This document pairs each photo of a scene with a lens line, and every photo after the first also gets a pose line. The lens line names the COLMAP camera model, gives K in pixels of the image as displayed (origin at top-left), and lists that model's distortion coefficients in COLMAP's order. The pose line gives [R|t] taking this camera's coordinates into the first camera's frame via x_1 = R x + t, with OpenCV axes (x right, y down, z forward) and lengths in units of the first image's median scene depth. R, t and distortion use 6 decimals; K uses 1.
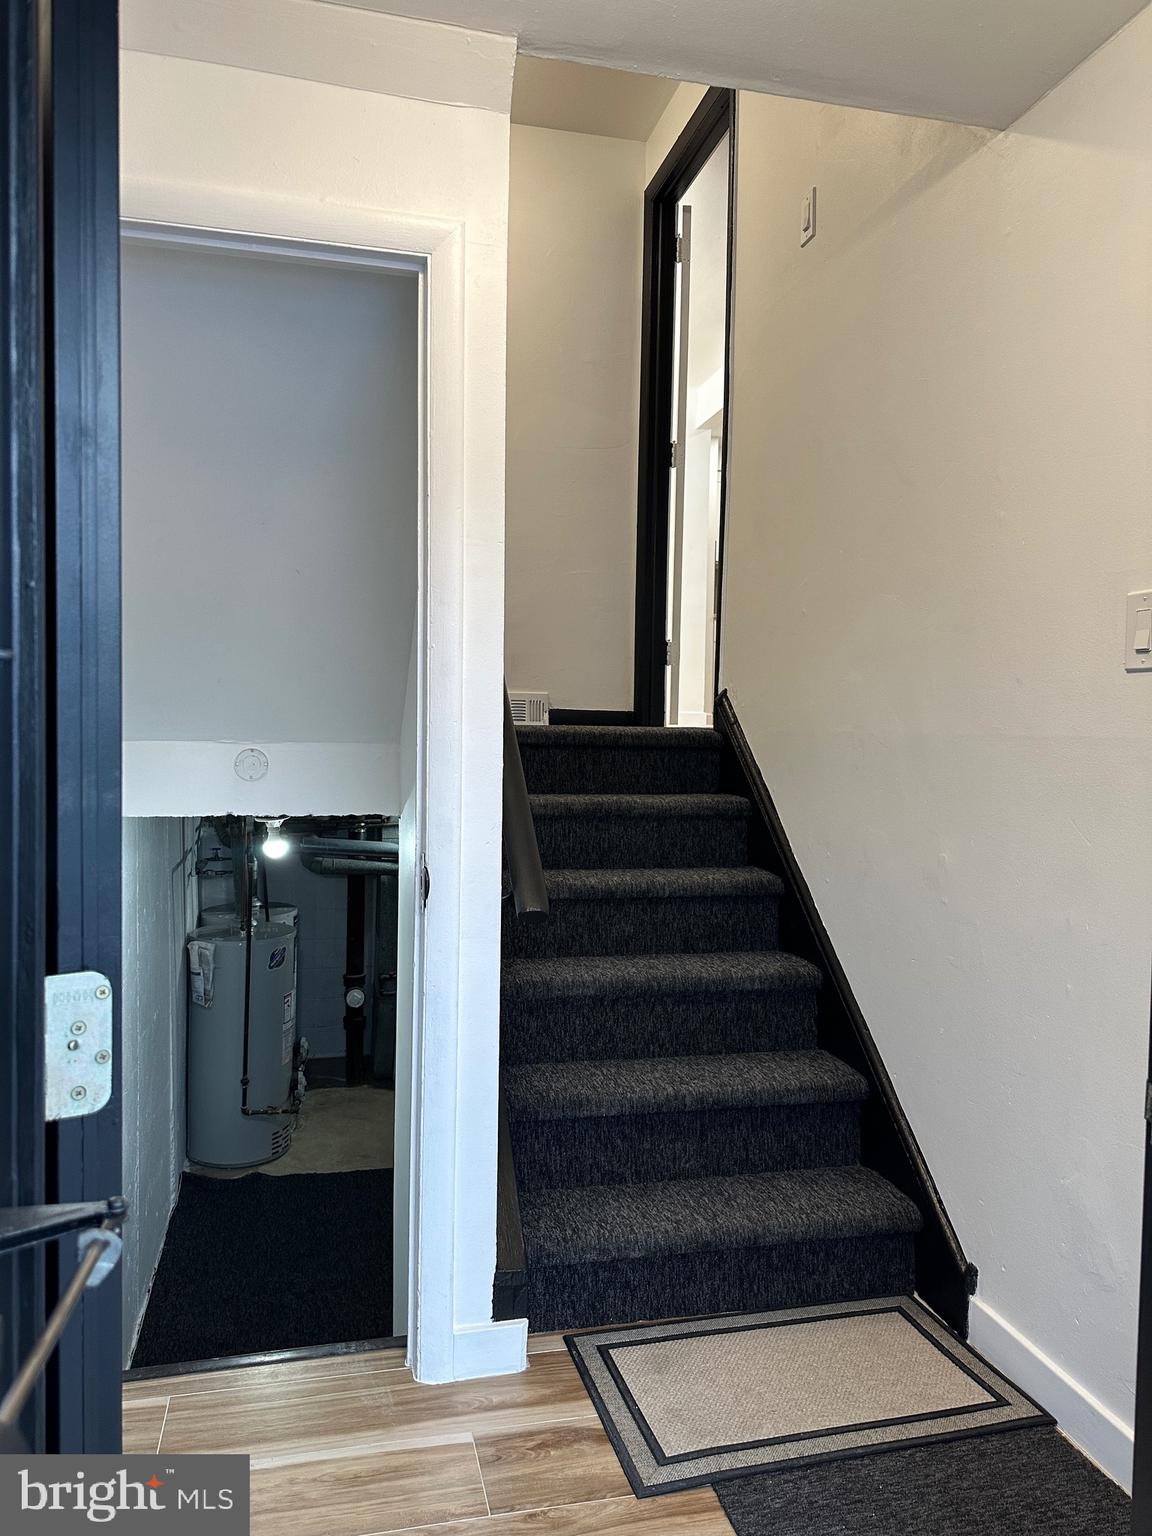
lens RADIAL K [[1052.5, 0, 565.8], [0, 1052.5, 761.4], [0, 0, 1]] dist [0.068886, -0.103143]
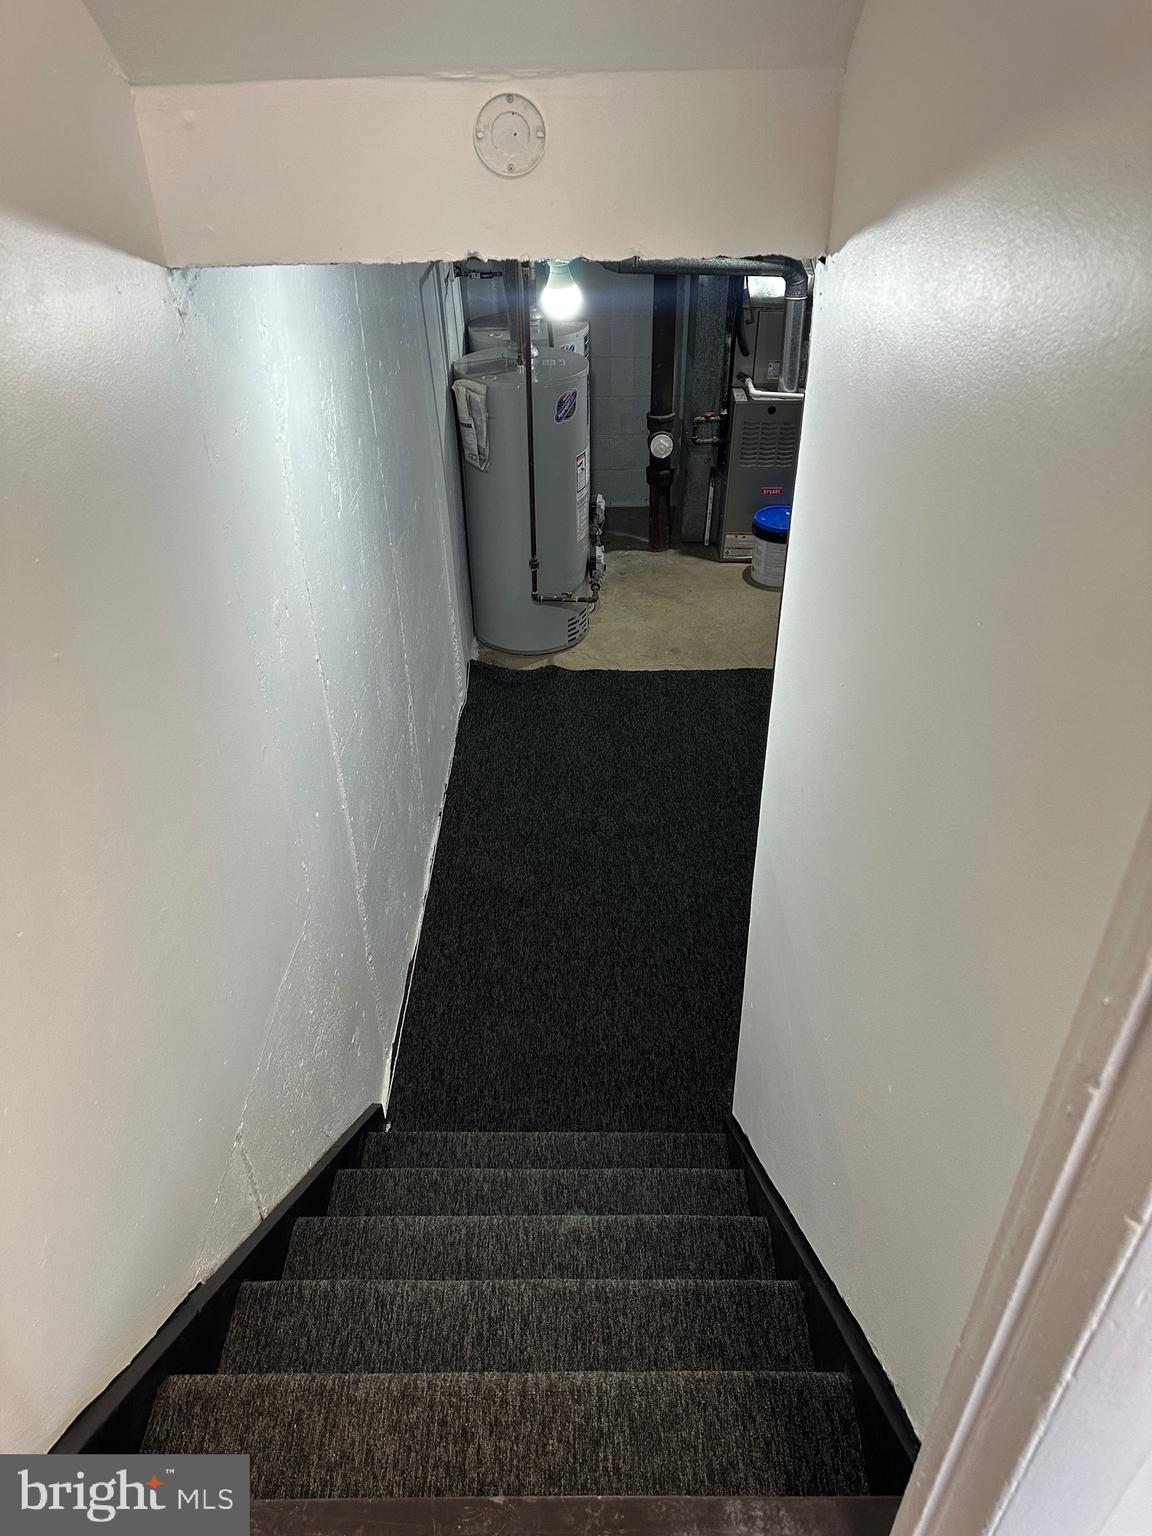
lens RADIAL K [[1073.7, 0, 593.6], [0, 1073.7, 763.8], [0, 0, 1]] dist [0.067620, -0.000194]
pose [[0.972420, 0.111968, -0.204605, -0.067677], [0.015000, 0.845400, 0.533923, -0.010324], [0.232755, -0.522267, 0.820404, 0.240330]]
